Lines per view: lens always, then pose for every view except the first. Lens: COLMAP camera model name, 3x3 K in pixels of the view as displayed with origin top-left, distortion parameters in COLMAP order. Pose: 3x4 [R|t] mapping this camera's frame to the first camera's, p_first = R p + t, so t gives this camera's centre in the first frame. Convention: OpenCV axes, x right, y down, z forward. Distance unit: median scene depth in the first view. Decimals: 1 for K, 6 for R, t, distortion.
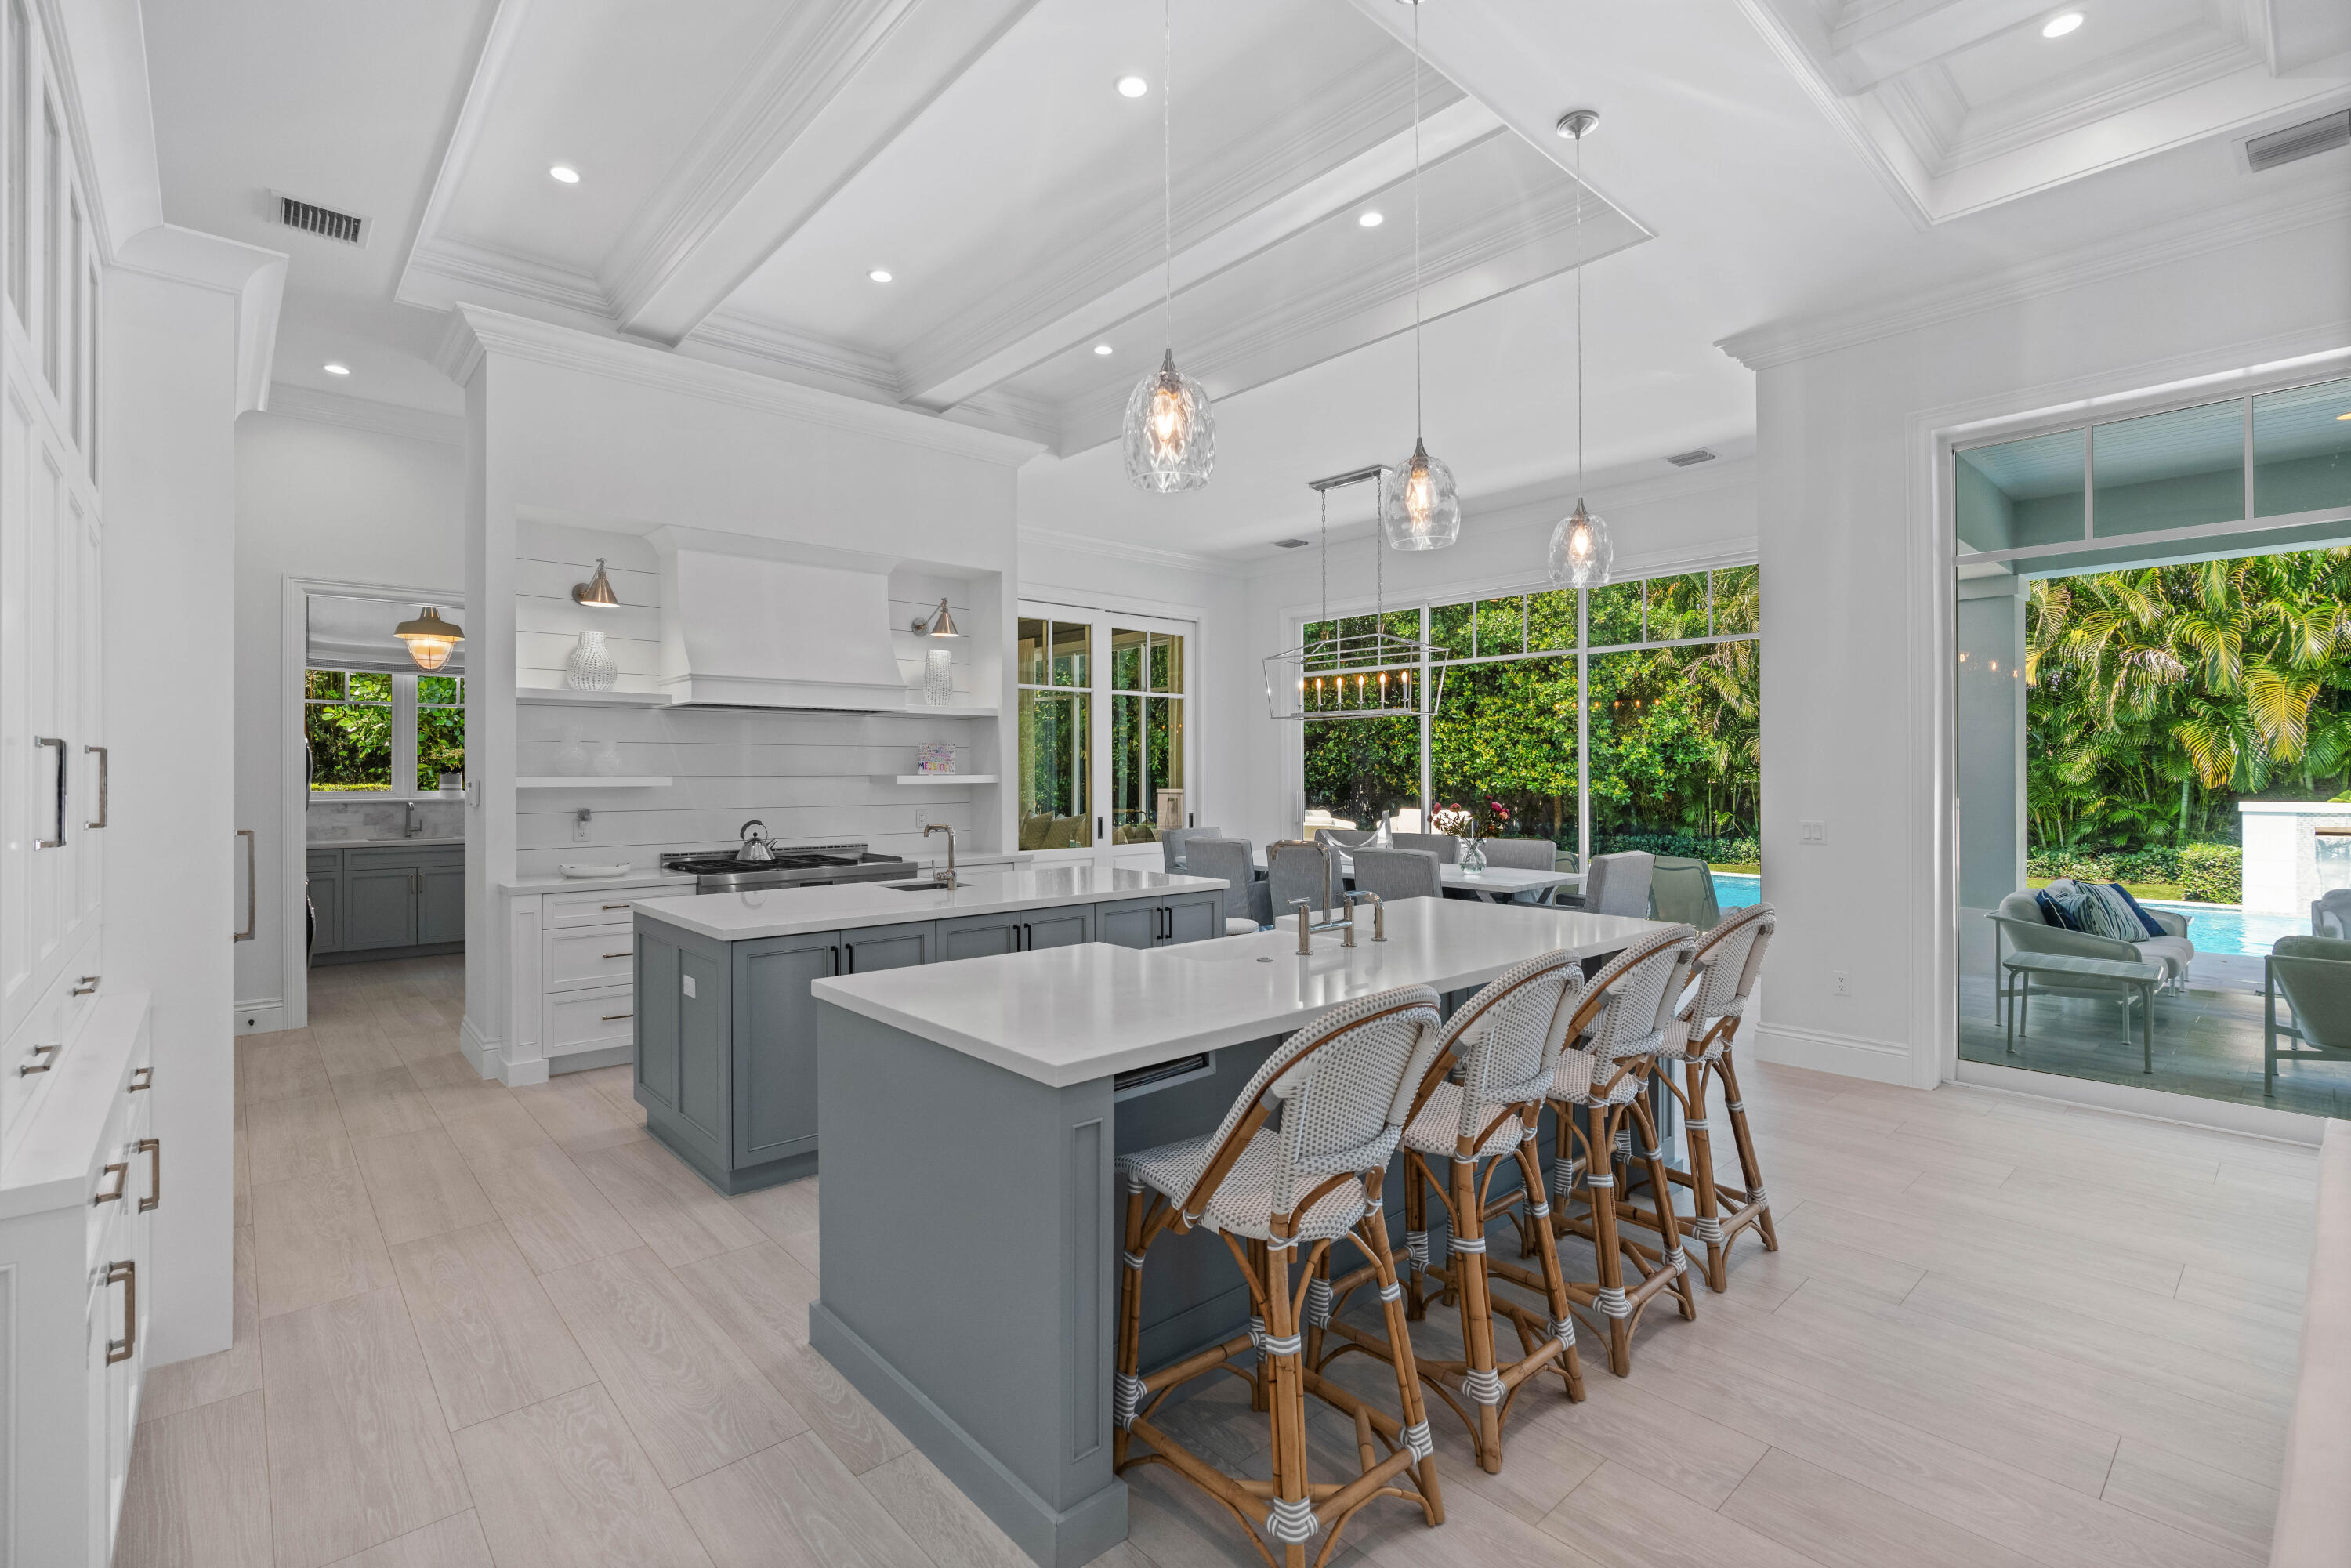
lens RADIAL K [[1056.4, 0, 1165.2], [0, 1056.4, 774.8], [0, 0, 1]] dist [-0.014122, 0.006605]
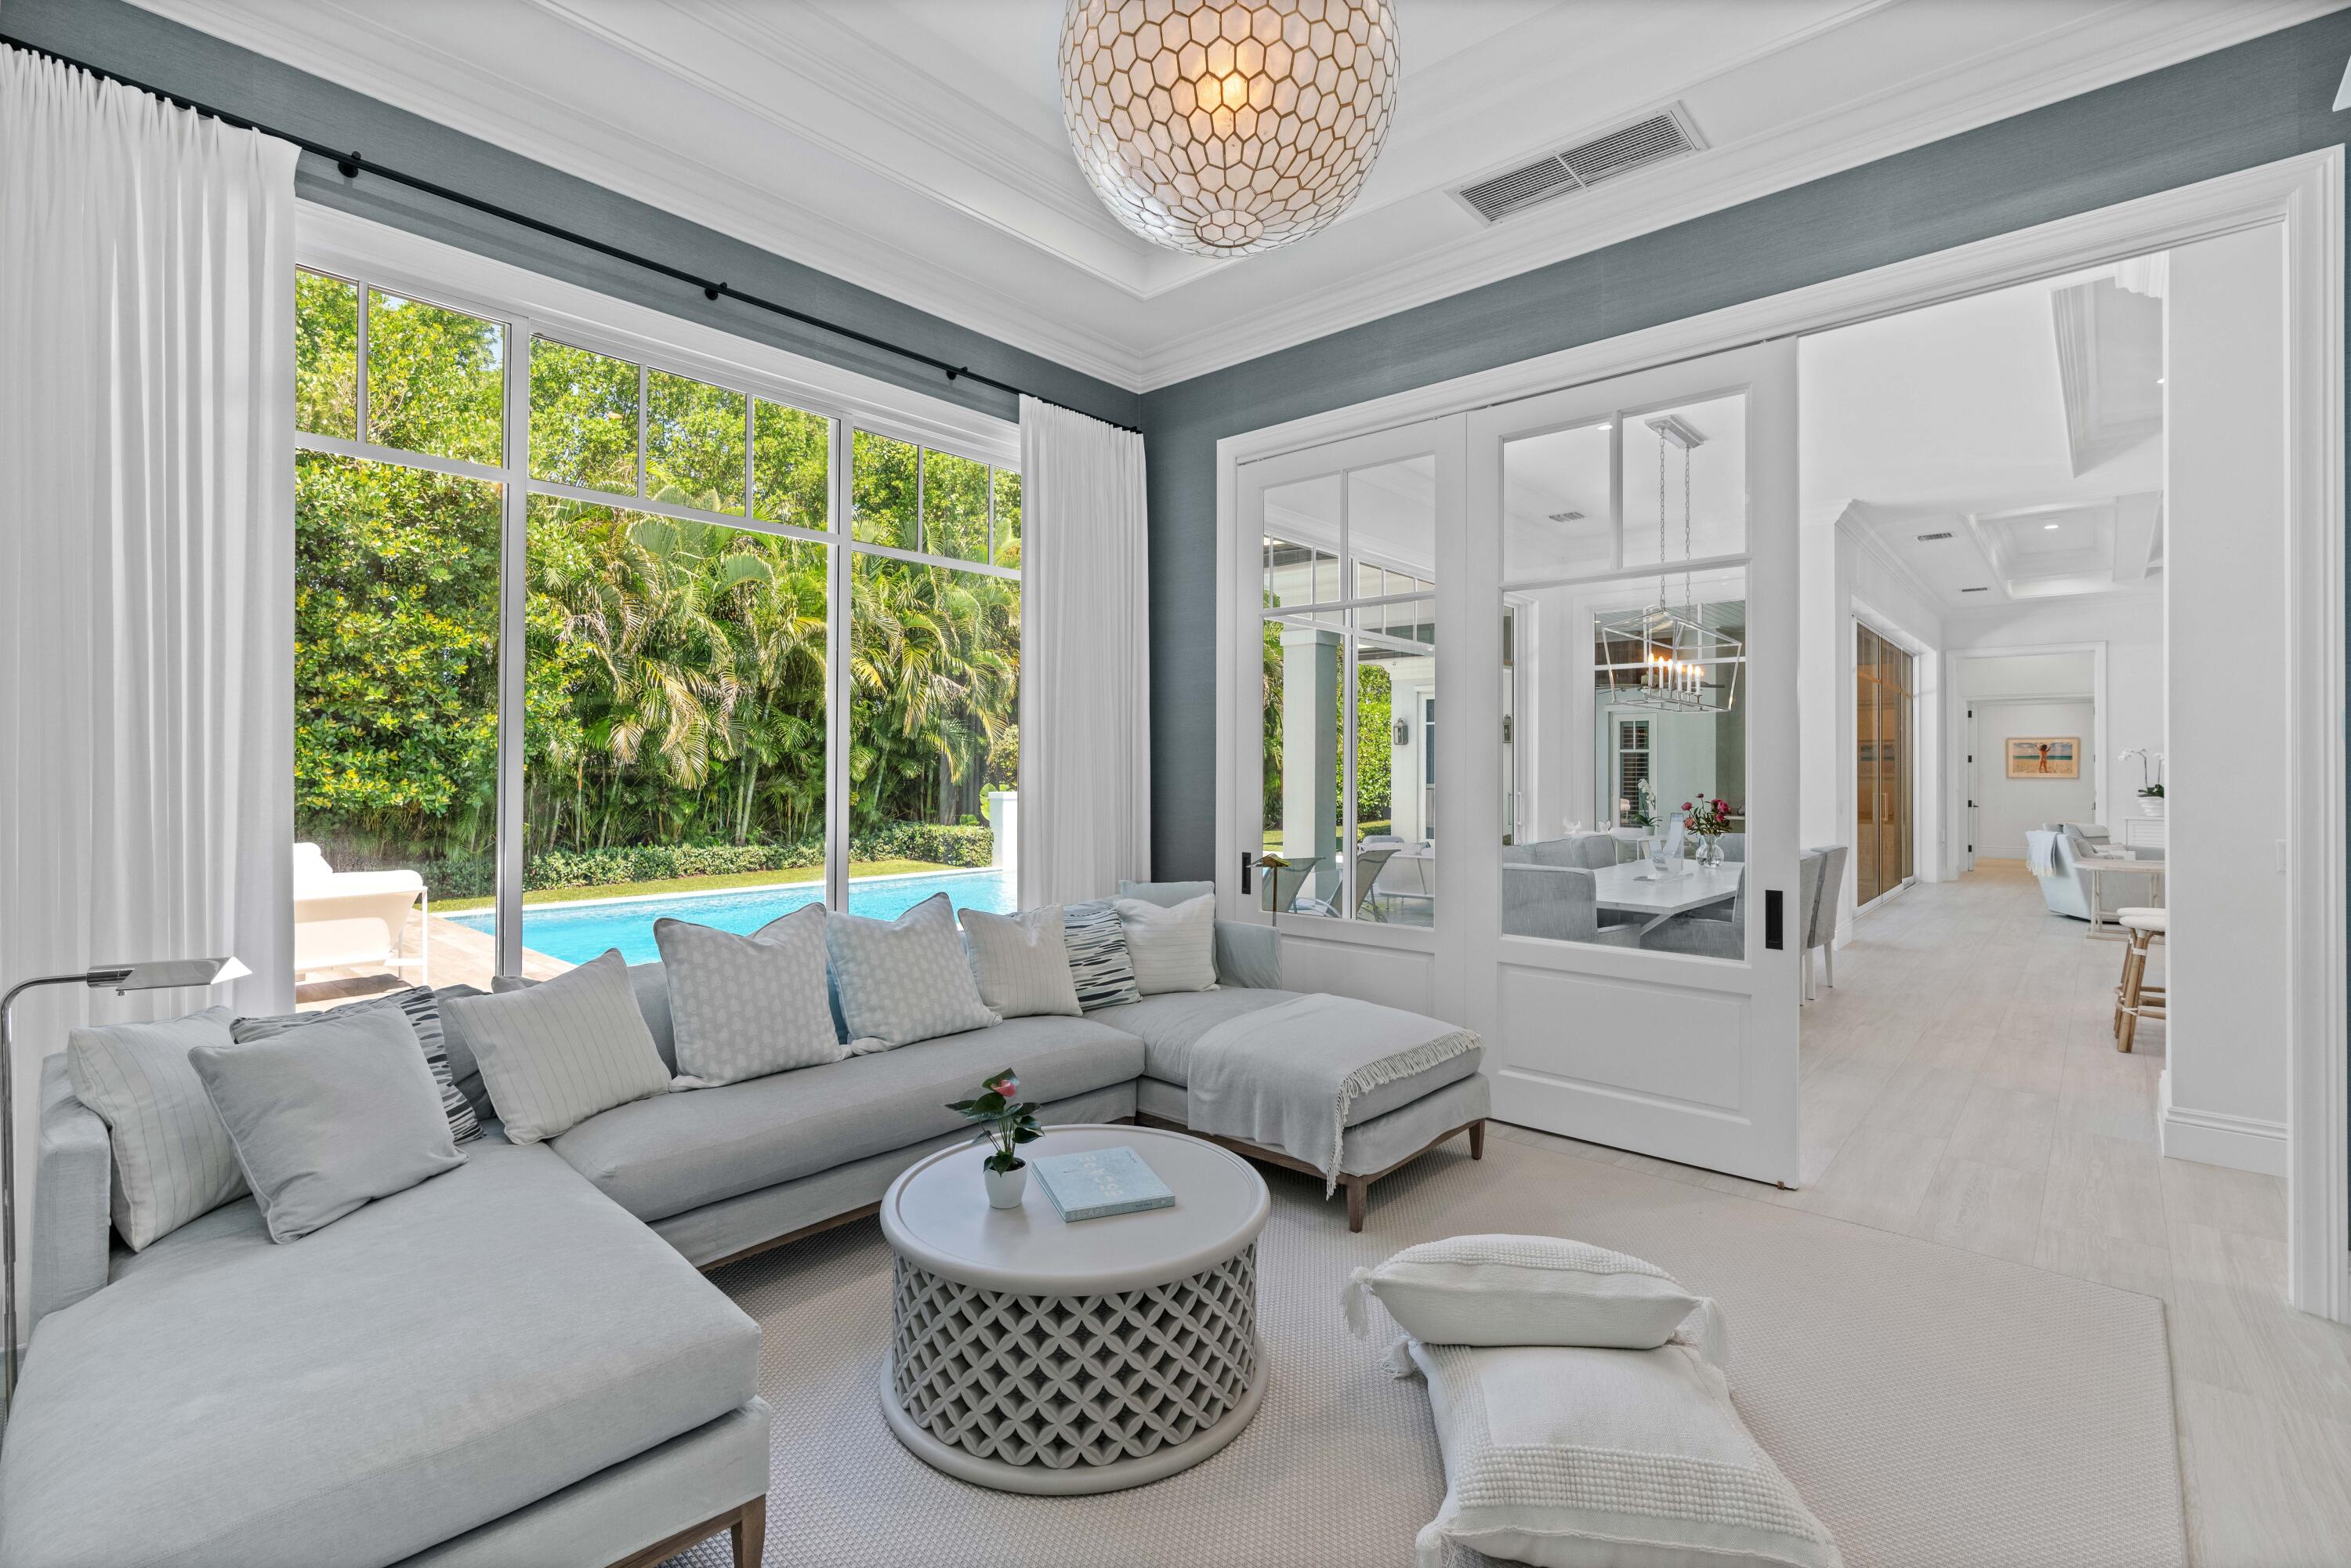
lens RADIAL K [[1056.4, 0, 1205.0], [0, 1056.4, 757.7], [0, 0, 1]] dist [-0.014122, 0.006605]
pose [[-0.133229, 0.012083, 0.991012, -0.412911], [-0.003744, 0.999912, -0.012695, -0.003429], [-0.991078, -0.005402, -0.133172, 0.923073]]
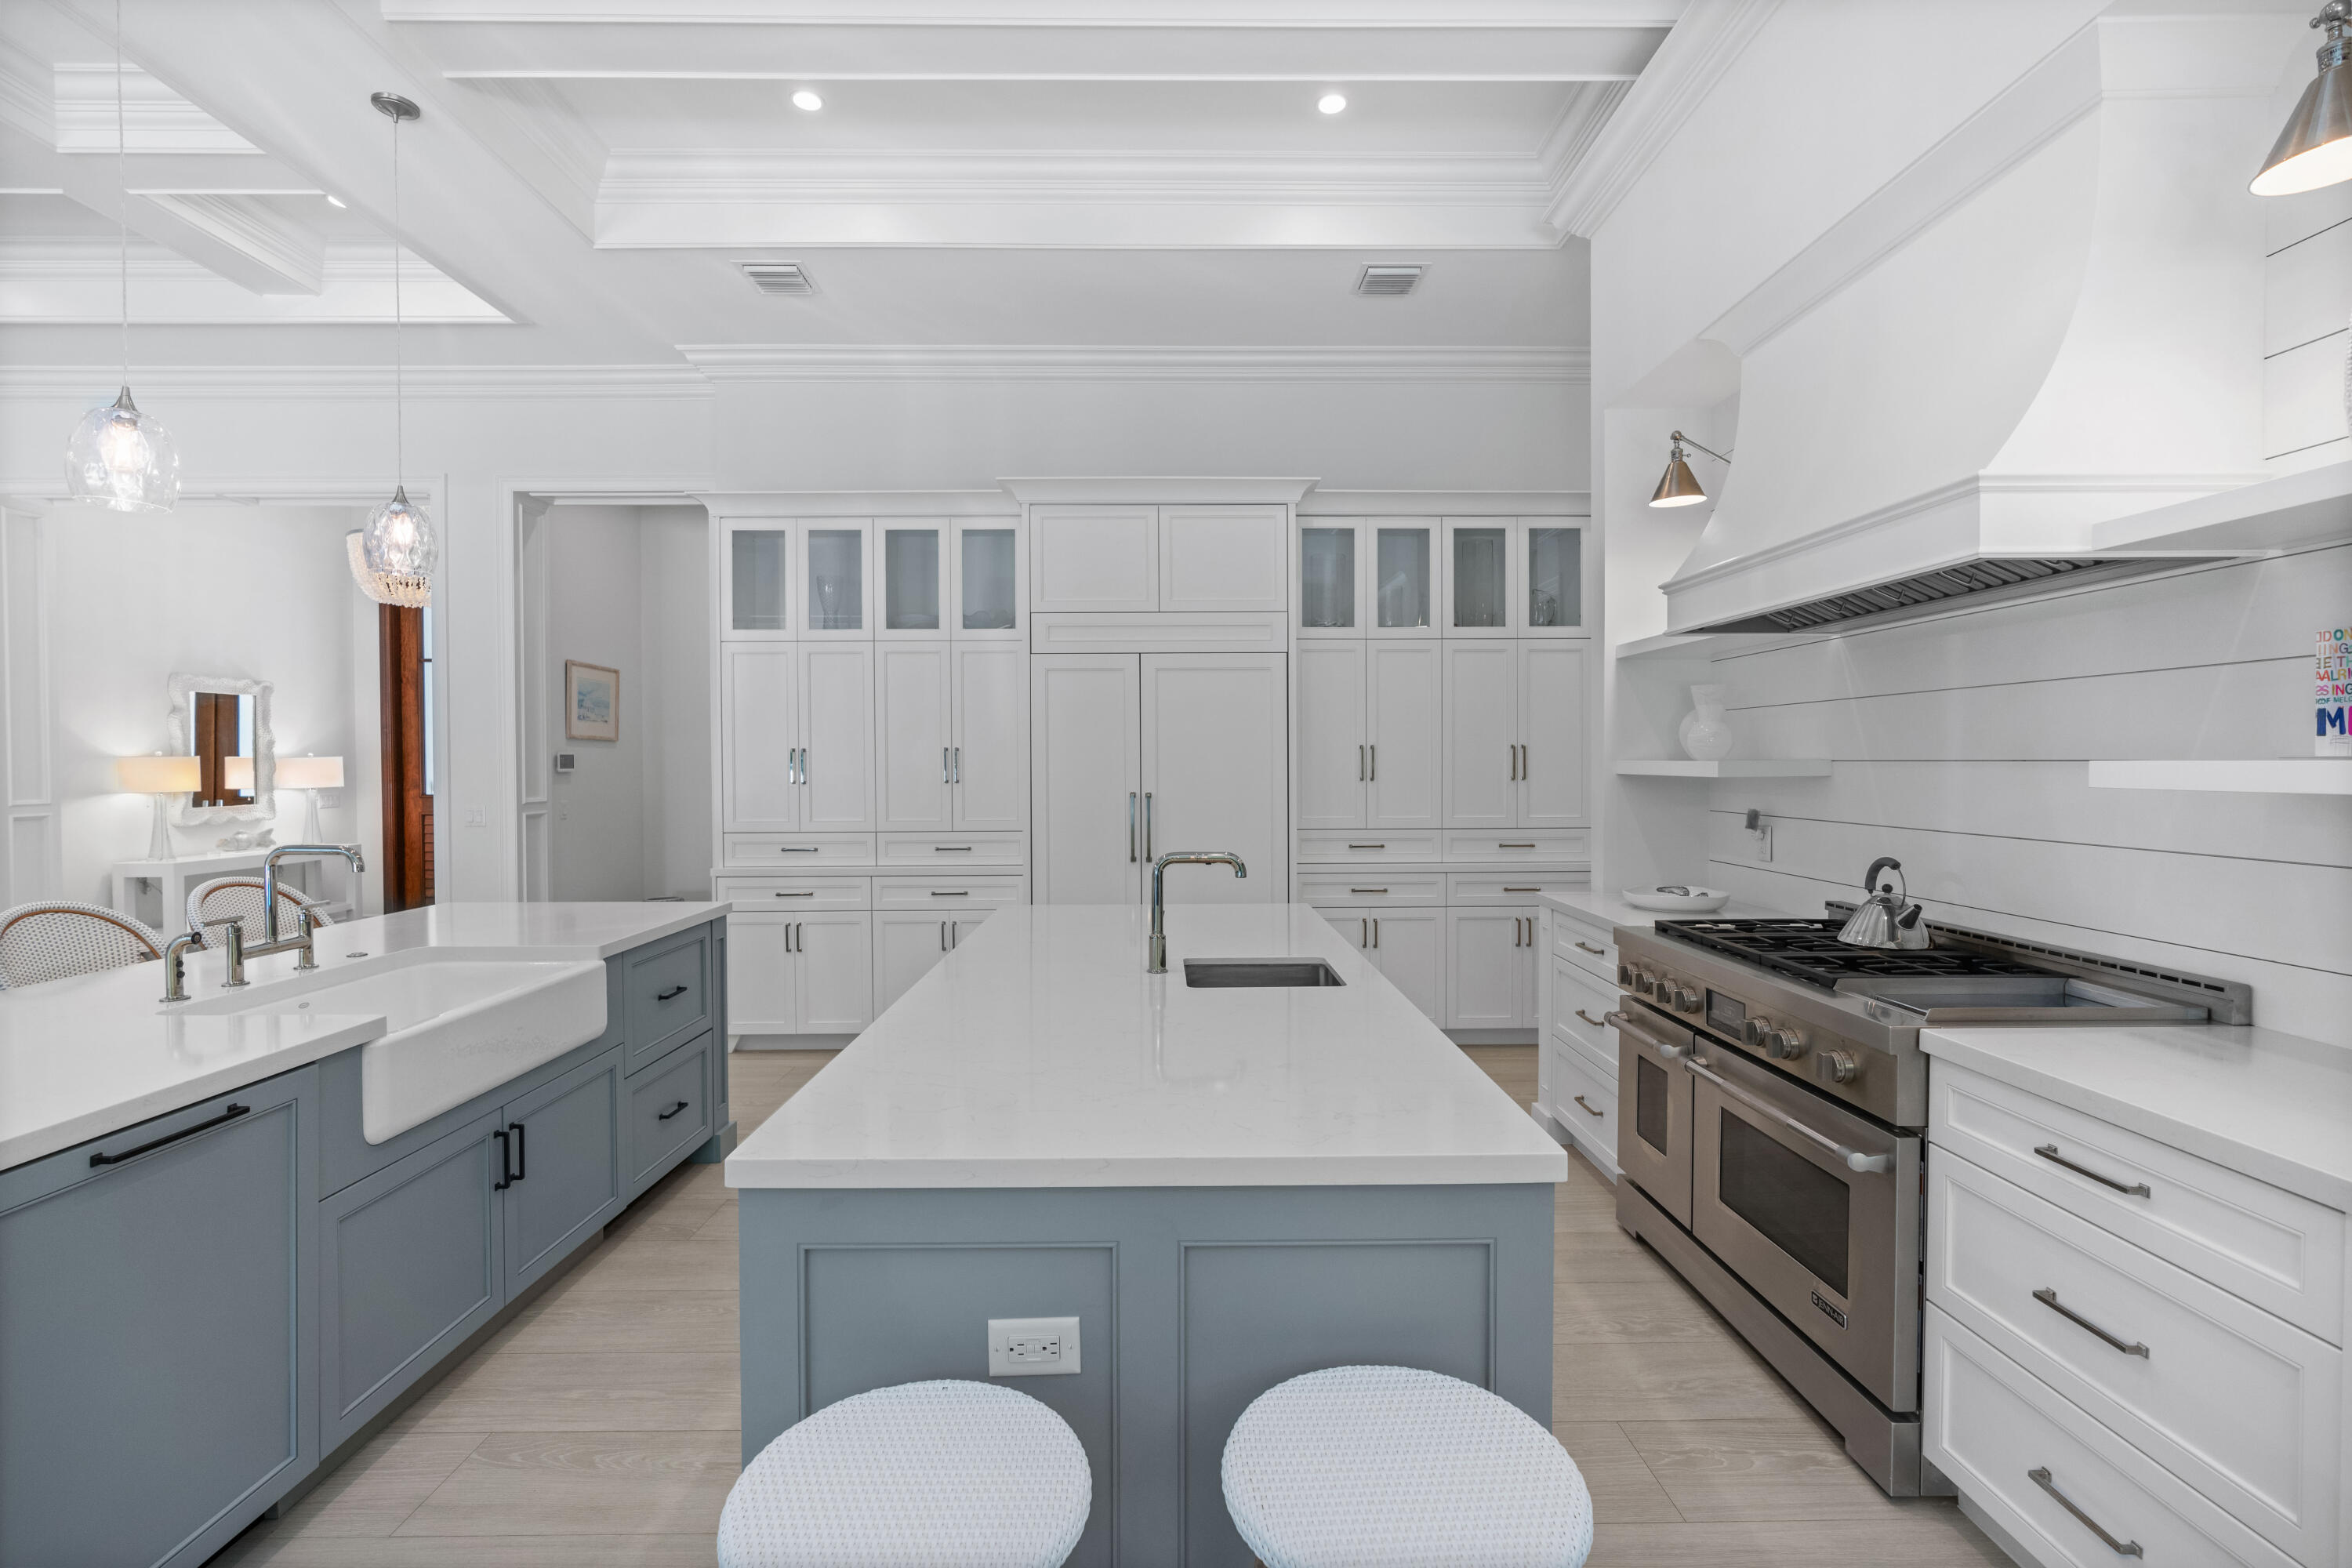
lens RADIAL K [[1056.9, 0, 1161.4], [0, 1056.9, 773.7], [0, 0, 1]] dist [-0.014122, 0.006605]
pose [[-0.664359, 0.012733, -0.747305, 0.076426], [0.003875, 0.999900, 0.013592, -0.000297], [0.747403, 0.006135, -0.664342, 0.526590]]
